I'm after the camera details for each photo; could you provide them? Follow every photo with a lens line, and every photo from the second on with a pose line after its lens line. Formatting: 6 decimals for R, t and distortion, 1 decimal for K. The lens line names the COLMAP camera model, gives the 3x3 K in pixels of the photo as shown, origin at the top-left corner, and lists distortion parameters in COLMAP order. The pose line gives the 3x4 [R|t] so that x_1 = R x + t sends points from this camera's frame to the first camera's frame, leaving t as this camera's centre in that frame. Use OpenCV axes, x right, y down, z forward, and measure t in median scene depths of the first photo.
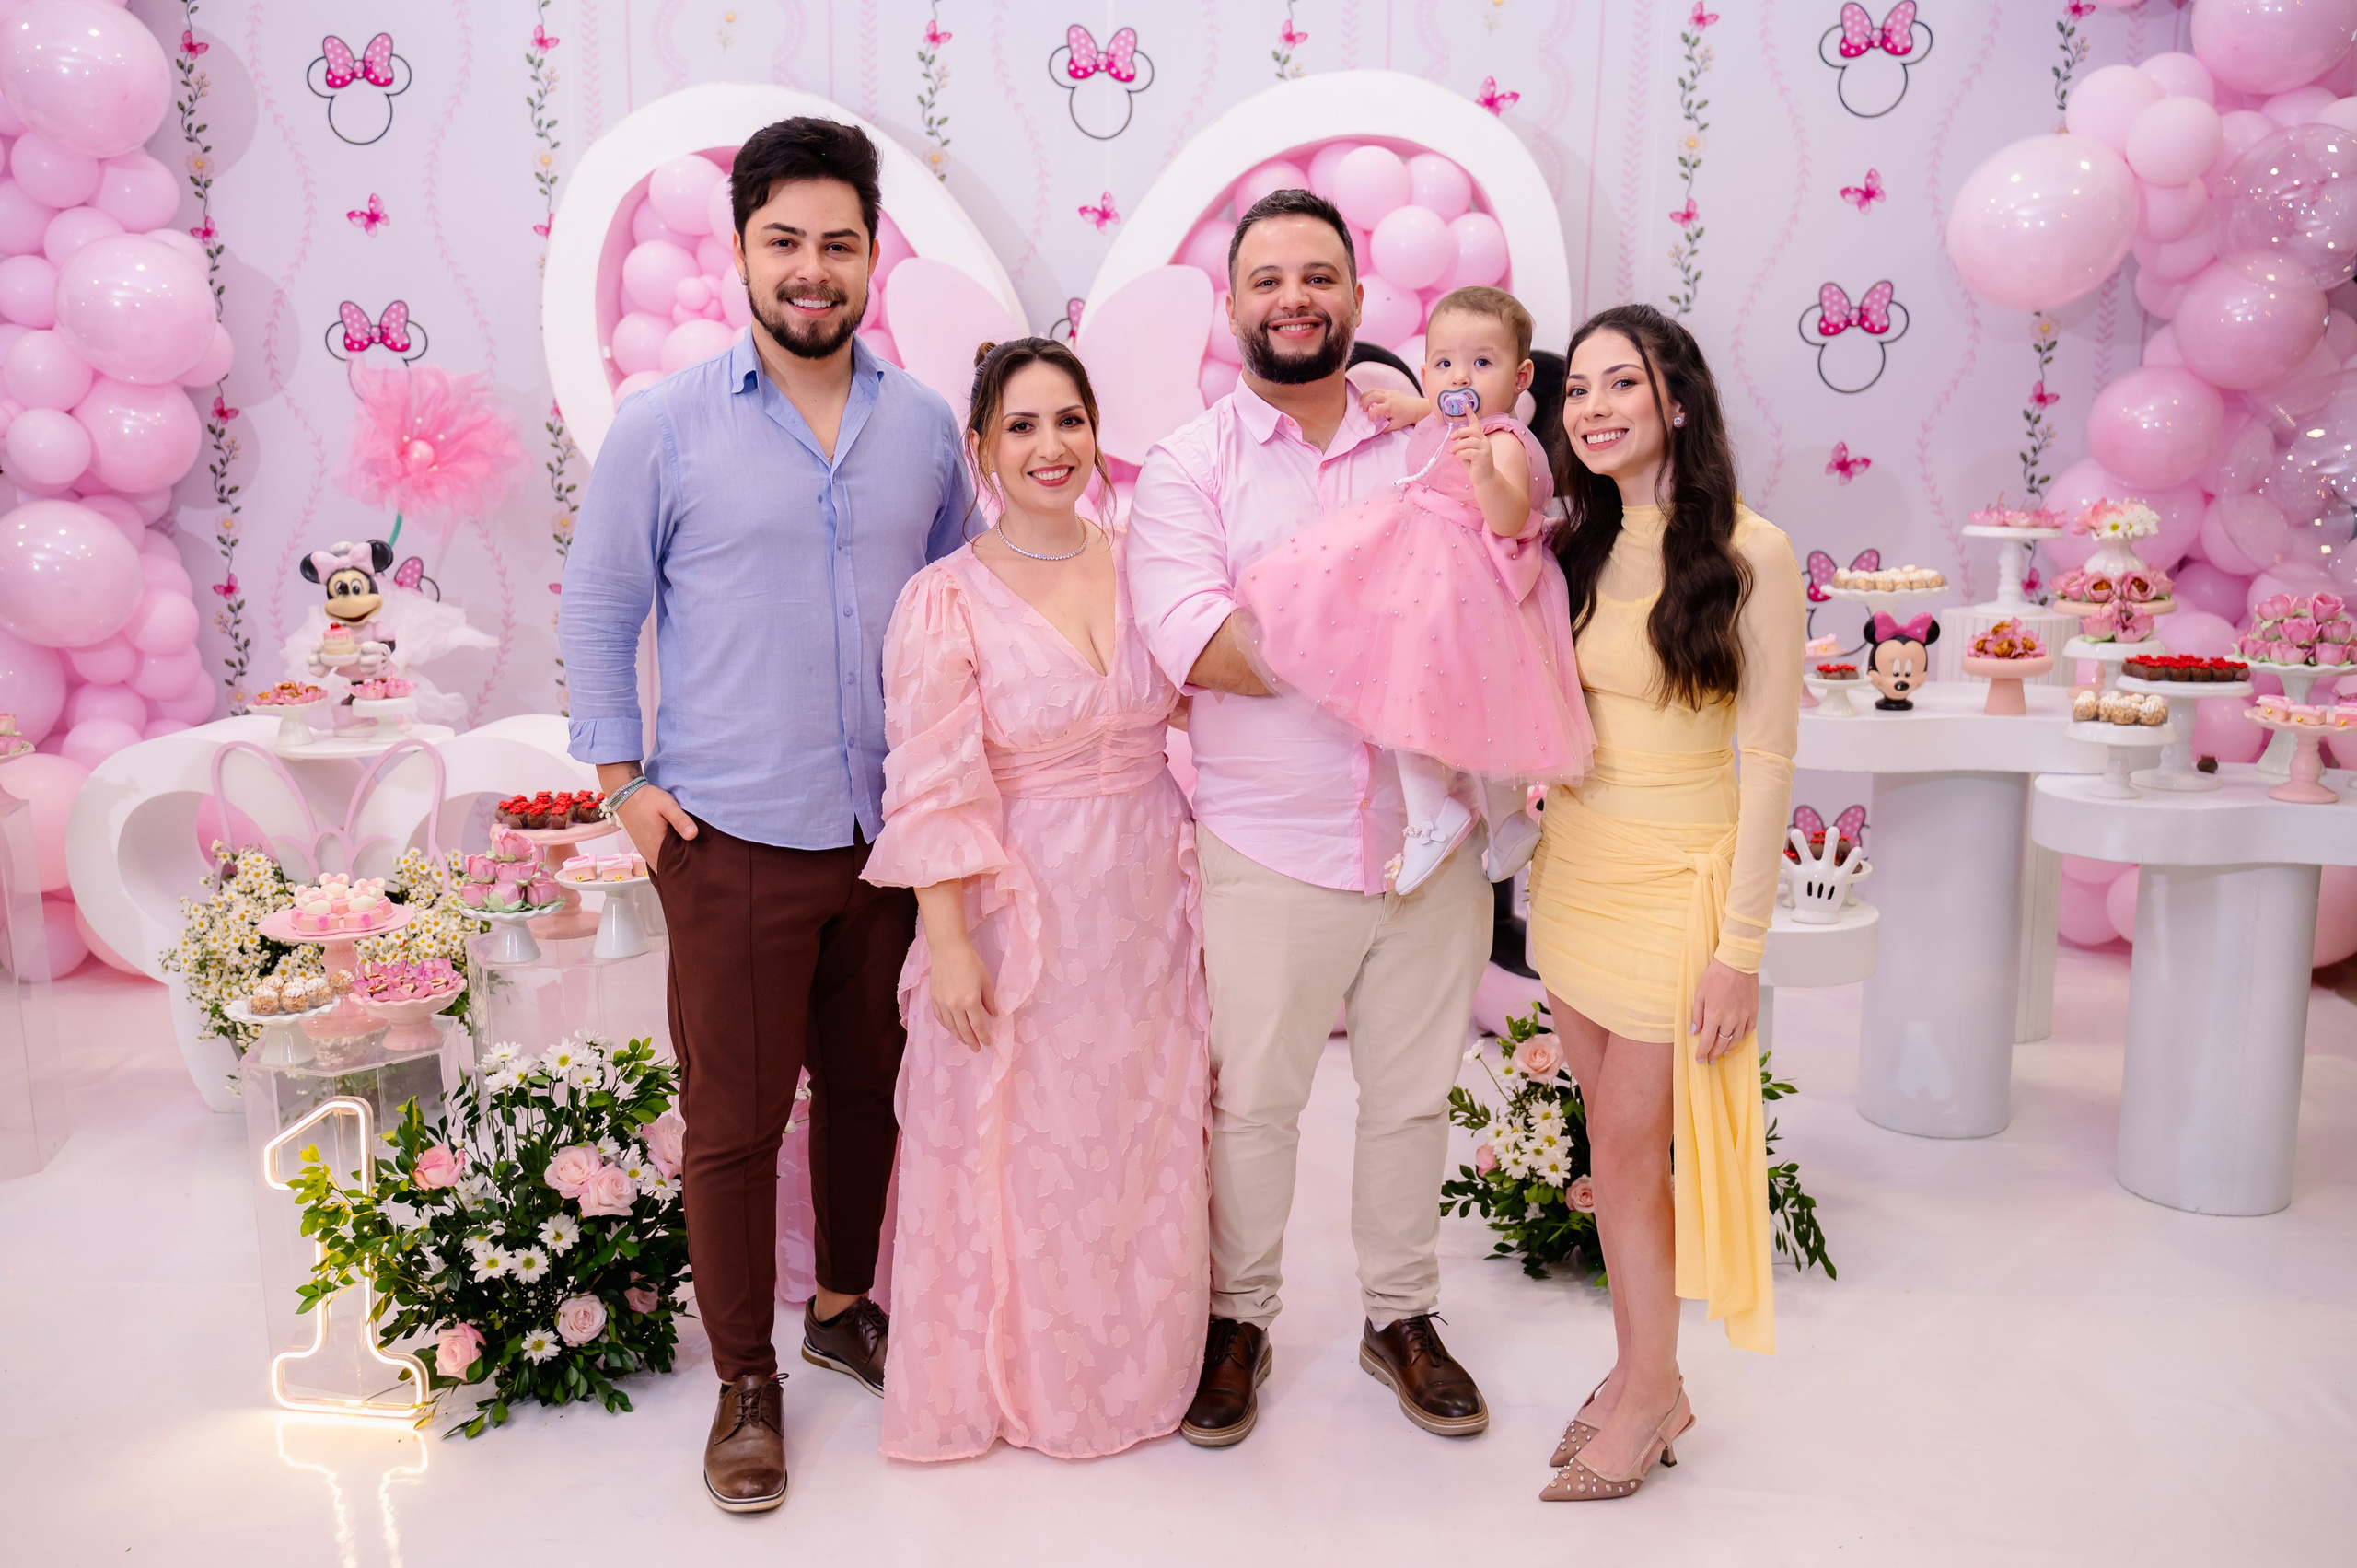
lens RADIAL K [[2045.9, 0, 1192.3], [0, 2045.9, 787.0], [0, 0, 1]] dist [0.014310, -0.016618]
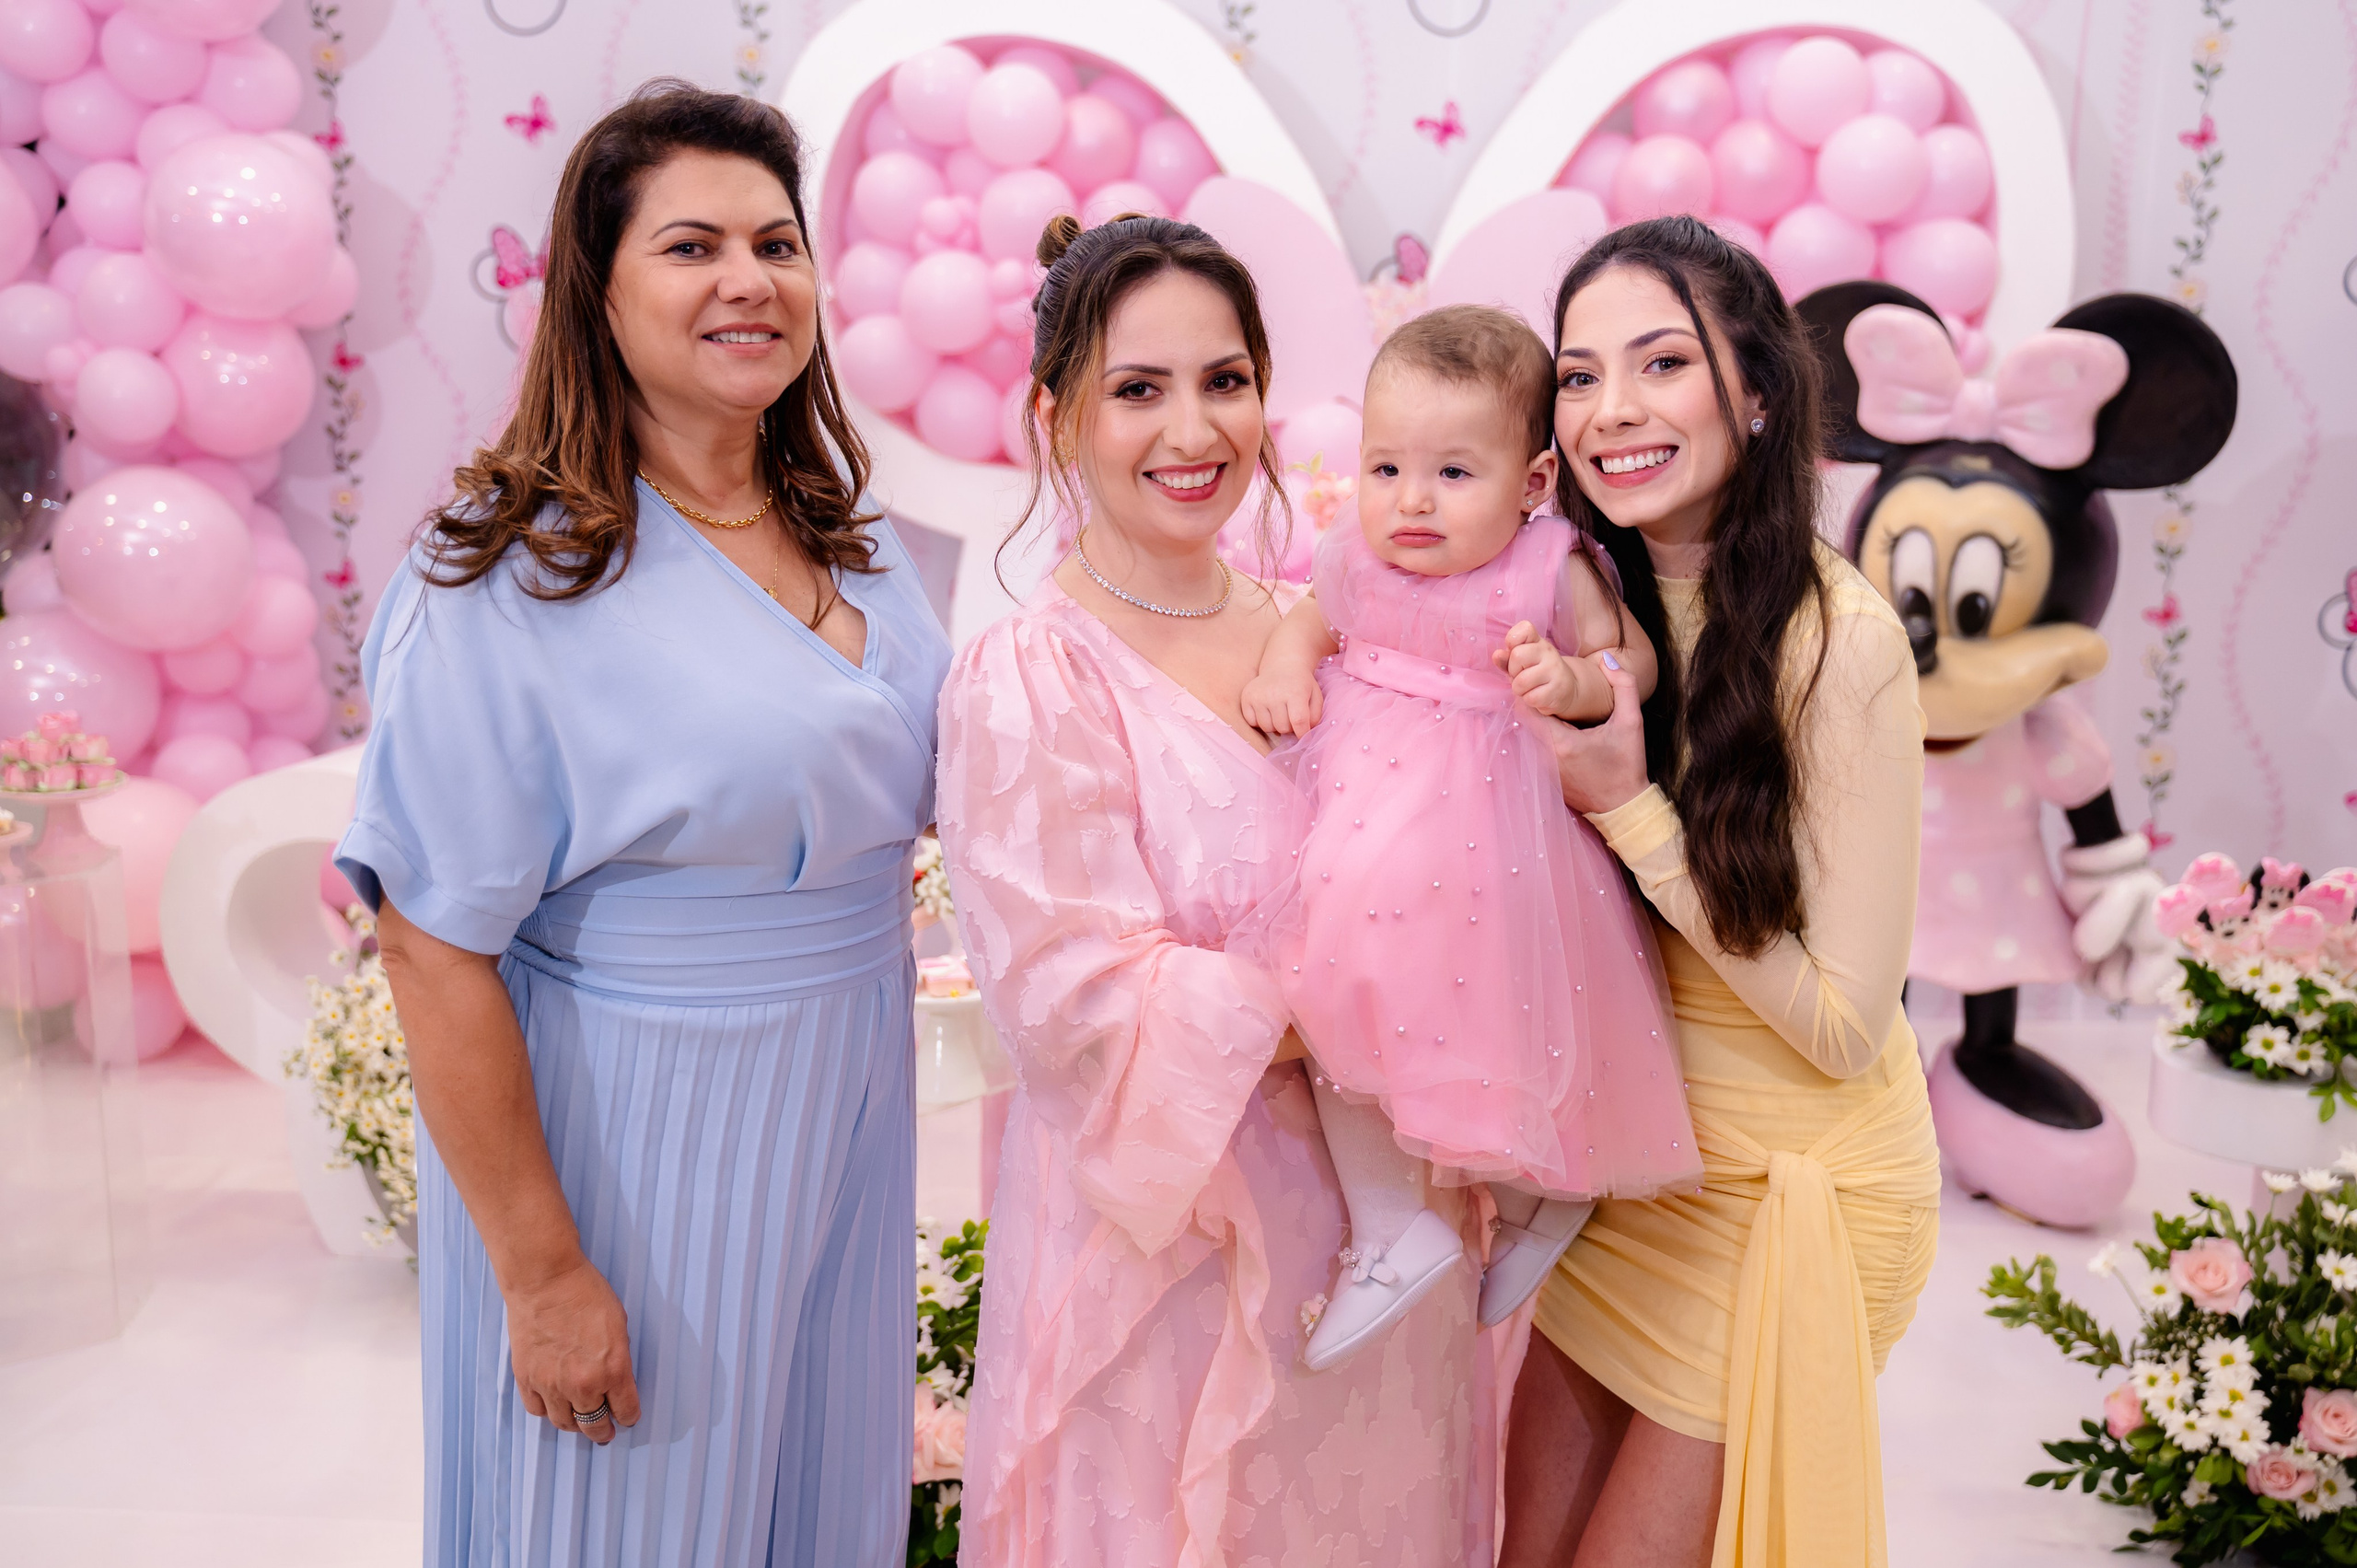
lens RADIAL K [[2224.7, 0, 1187.1], [0, 2224.7, 758.9], [0, 0, 1]] dist [0.005025, -0.004190]
pose [[0.999020, 0.022670, -0.038011, -0.107224], [-0.023515, 0.999483, -0.021931, -0.014244], [0.037494, 0.022804, 0.999037, 0.141999]]
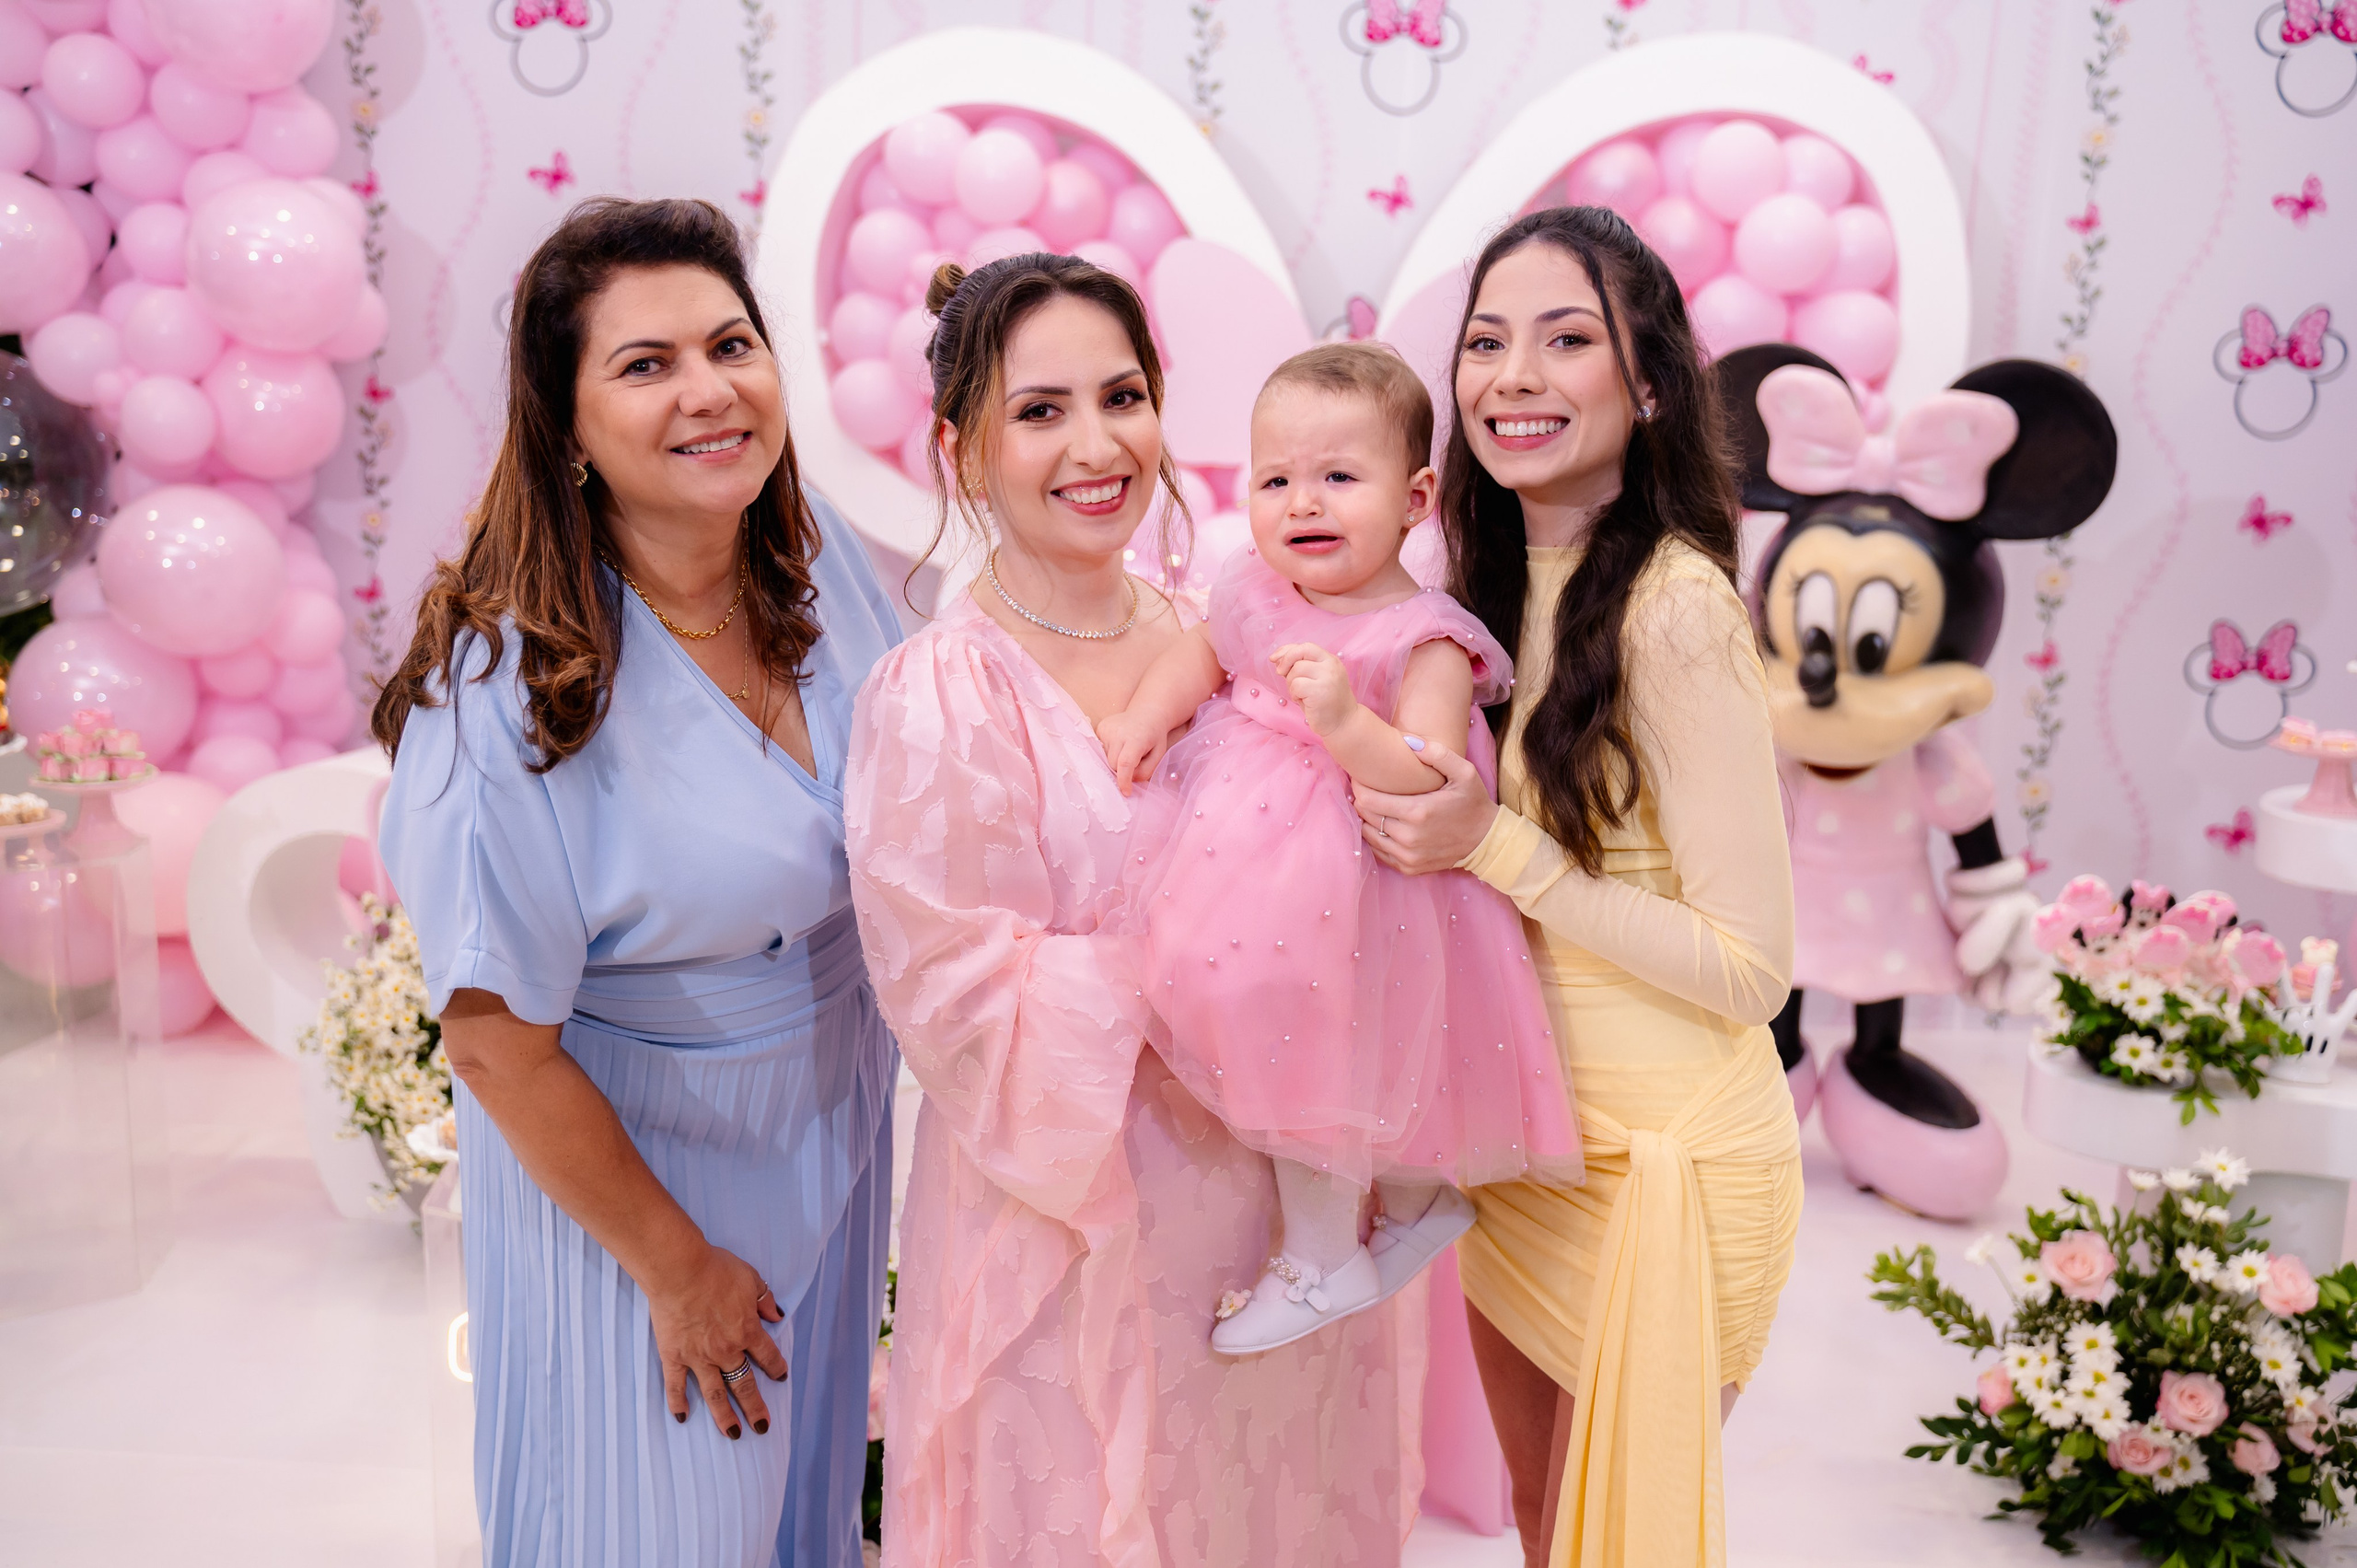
lens RADIAL K [[2016.4, 0, 1178.5], [0, 2016.4, 784.0], [0, 0, 1]] dist [0.009016, -0.009985]
pose [[0.998769, 0.041550, -0.027110, -0.103419], [-0.042136, 0.998882, -0.021409, -0.011629], [0.026190, 0.022525, 0.999403, 0.155239]]
